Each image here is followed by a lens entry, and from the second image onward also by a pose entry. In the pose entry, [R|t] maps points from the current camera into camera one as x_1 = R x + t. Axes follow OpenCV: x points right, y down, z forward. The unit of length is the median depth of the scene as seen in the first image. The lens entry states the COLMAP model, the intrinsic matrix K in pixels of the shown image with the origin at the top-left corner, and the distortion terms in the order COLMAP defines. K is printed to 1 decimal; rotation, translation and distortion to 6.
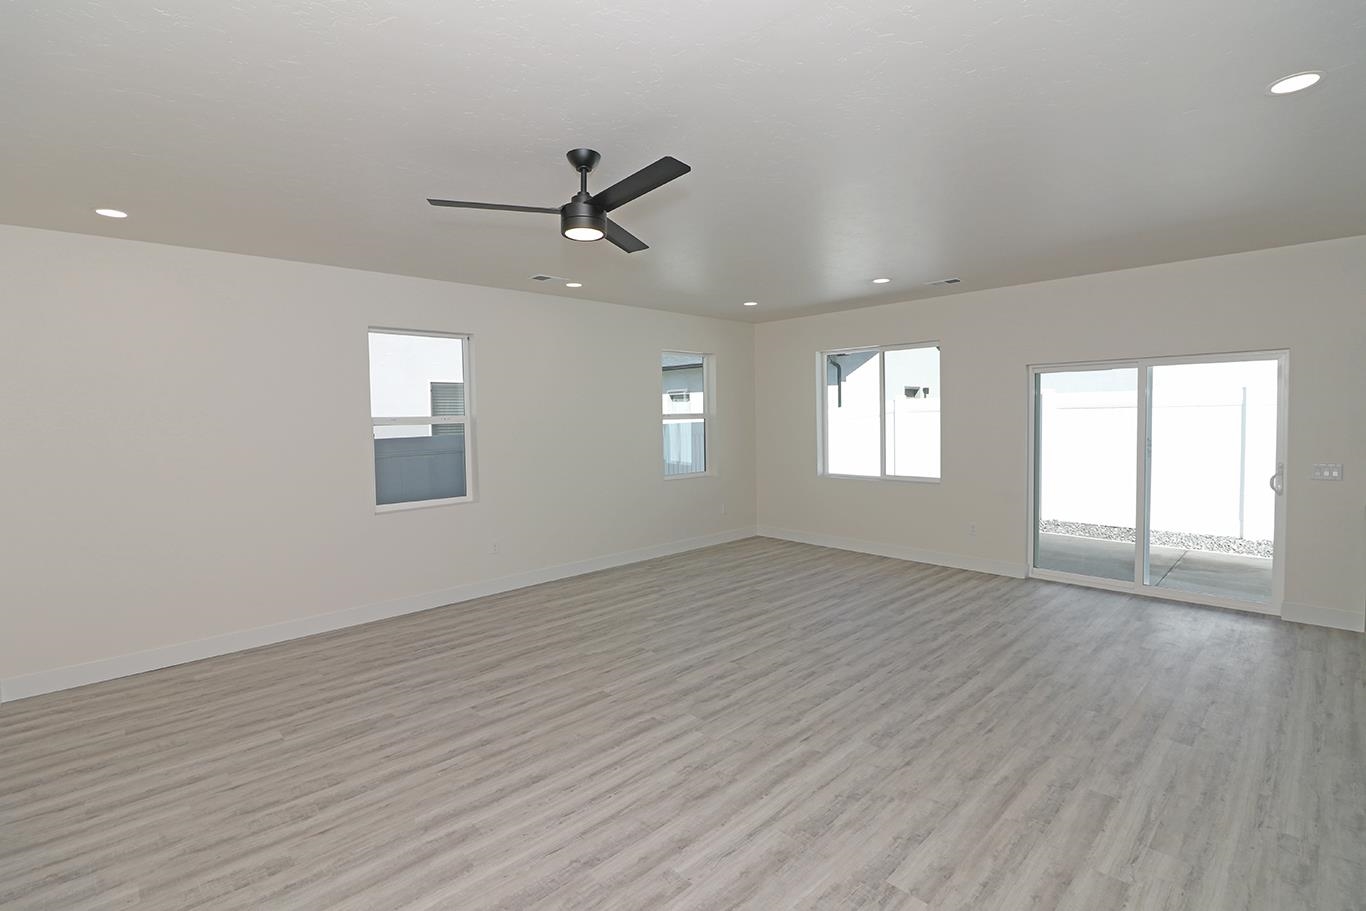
lens RADIAL K [[629.7, 0, 676.7], [0, 629.7, 436.1], [0, 0, 1]] dist [-0.000848, -0.012204]
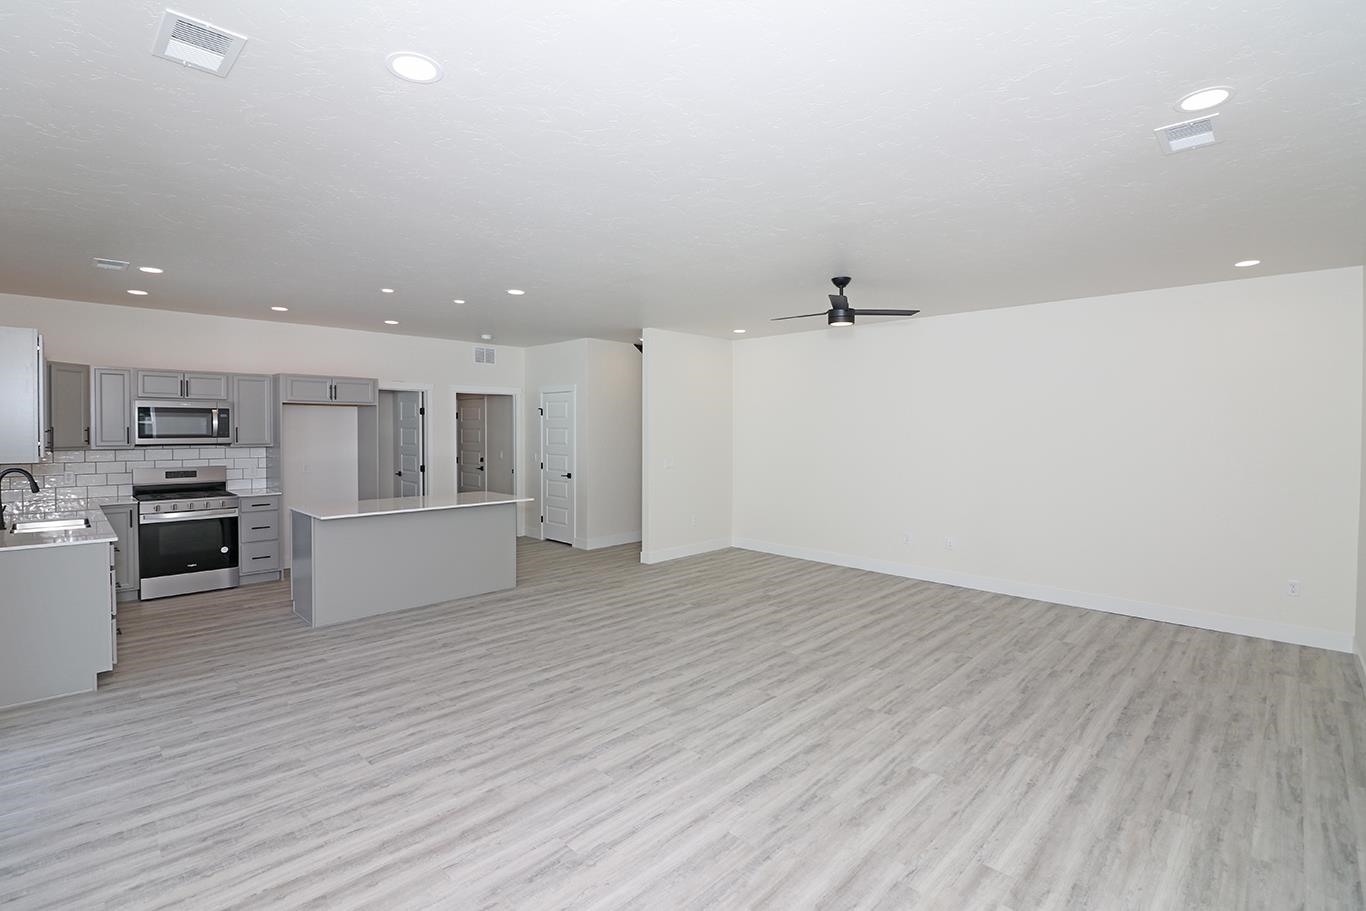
lens RADIAL K [[627.0, 0, 672.6], [0, 627.0, 435.6], [0, 0, 1]] dist [0.000737, -0.012458]
pose [[-0.999553, 0.012699, -0.027058, 0.248203], [0.011479, 0.998931, 0.044784, -0.063196], [0.027597, 0.044453, -0.998630, 1.827749]]
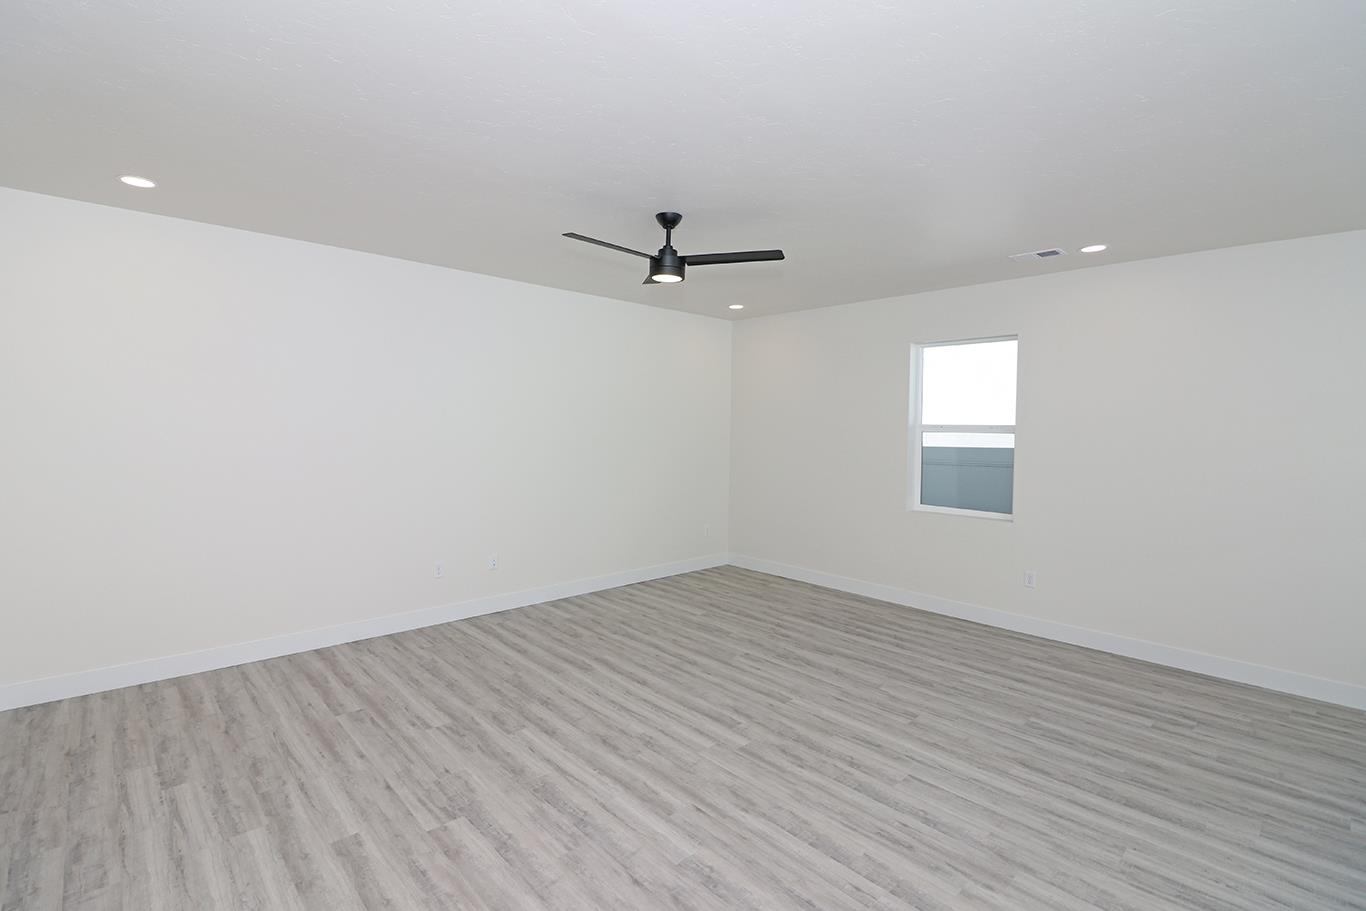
lens RADIAL K [[626.0, 0, 676.5], [0, 626.0, 438.7], [0, 0, 1]] dist [-0.005590, -0.008841]
pose [[-0.009201, 0.039601, -0.999173, 0.749430], [-0.049685, 0.997963, 0.040011, -0.033646], [0.998723, 0.050012, -0.007215, 0.697863]]
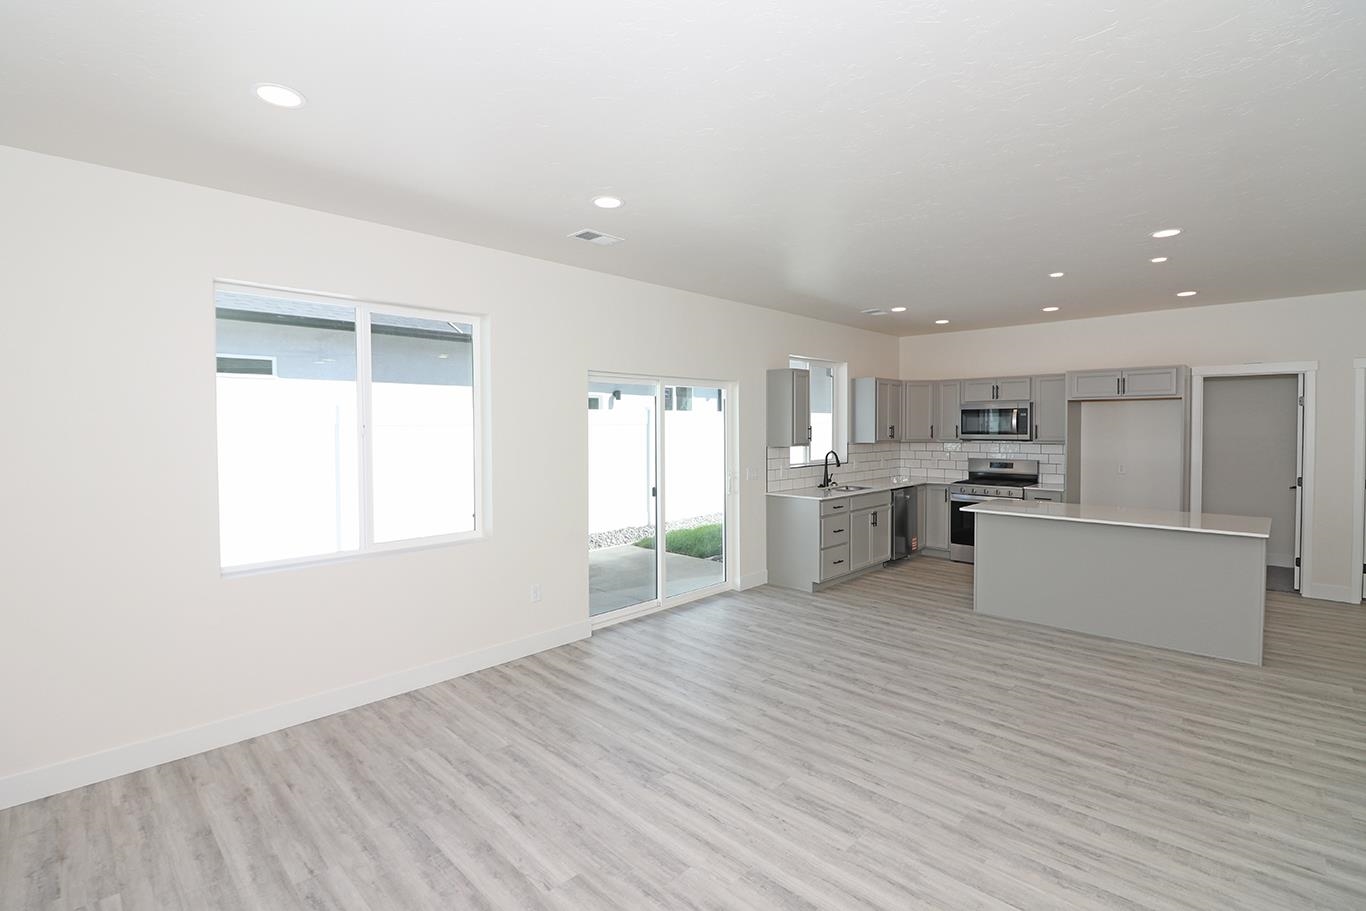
lens RADIAL K [[626.0, 0, 676.5], [0, 626.0, 438.7], [0, 0, 1]] dist [-0.005590, -0.008841]
pose [[-0.031623, -0.005097, 0.999487, -0.347687], [0.036492, 0.999314, 0.006251, -0.036363], [-0.998833, 0.036671, -0.031416, 1.275446]]
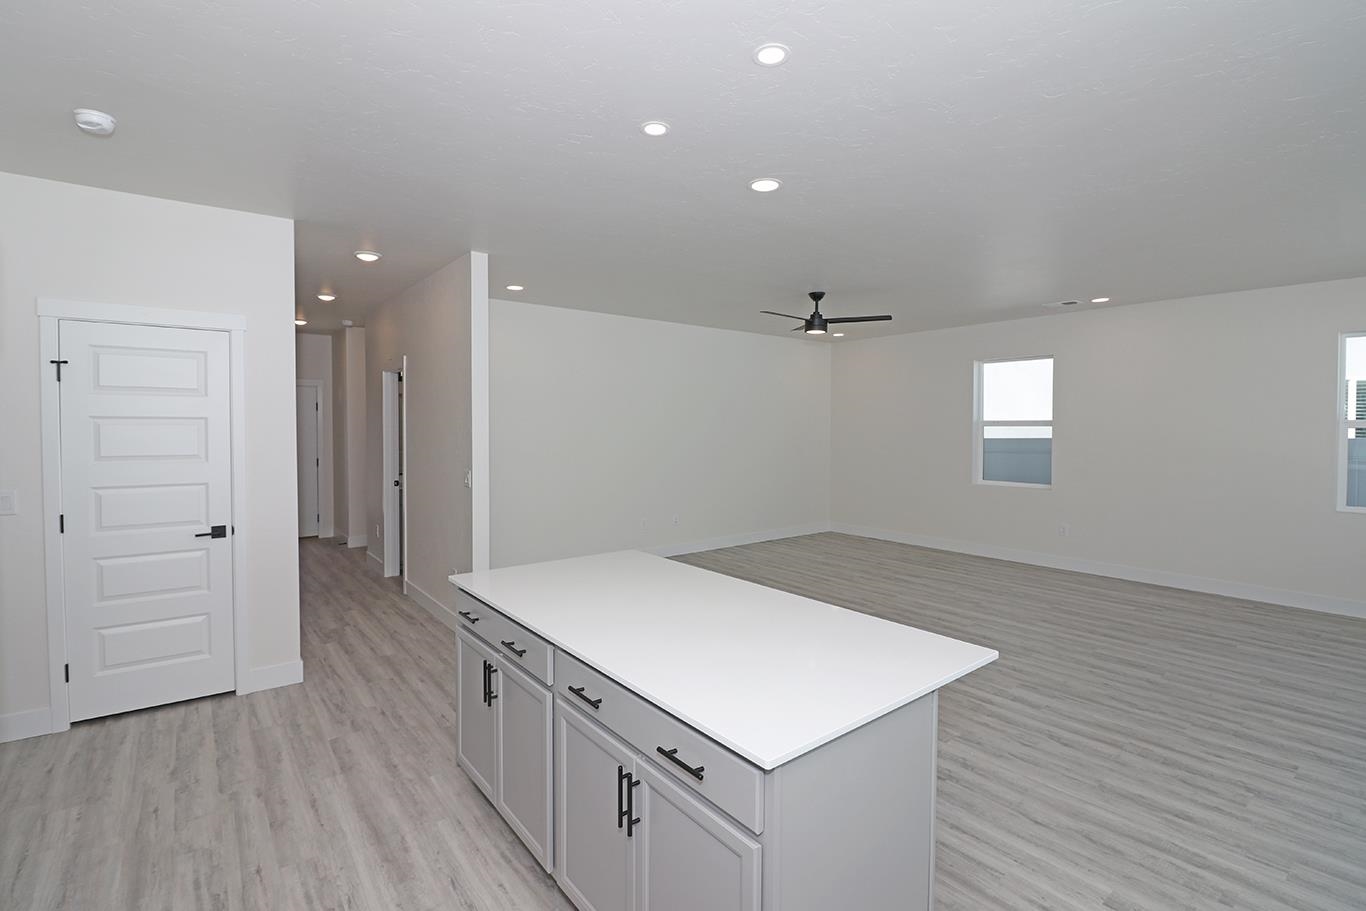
lens RADIAL K [[629.7, 0, 676.7], [0, 629.7, 436.1], [0, 0, 1]] dist [-0.000848, -0.012204]
pose [[-0.096324, 0.033899, -0.994773, 1.296812], [-0.034498, 0.998706, 0.037374, -0.029637], [0.994752, 0.037918, -0.095030, 0.507251]]
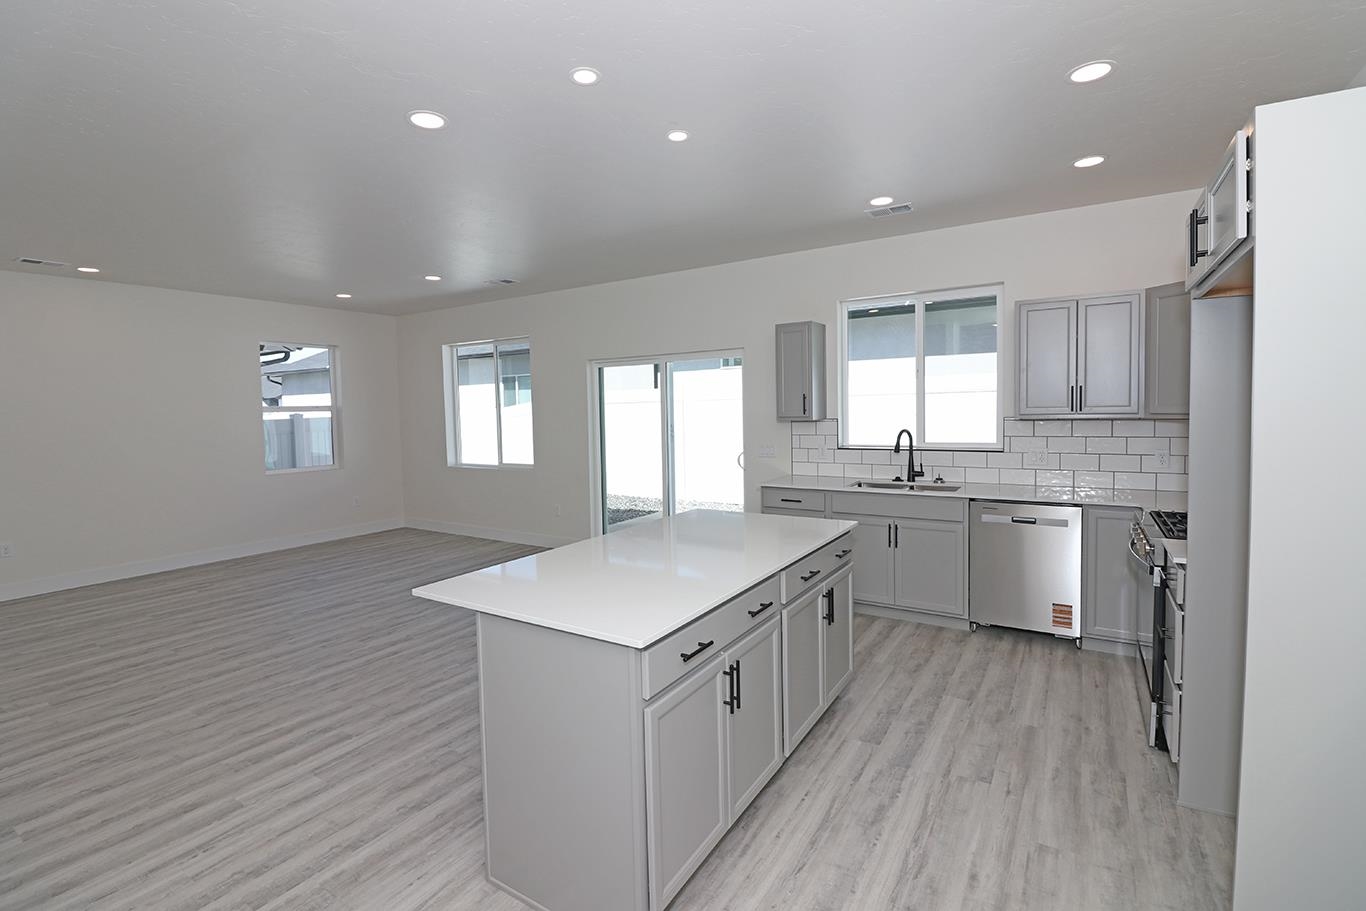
lens RADIAL K [[629.7, 0, 676.7], [0, 629.7, 436.1], [0, 0, 1]] dist [-0.000848, -0.012204]
pose [[0.971309, -0.014606, 0.237374, 0.617484], [0.012888, 0.999878, 0.008790, 0.017322], [-0.237473, -0.005478, 0.971379, -0.155441]]
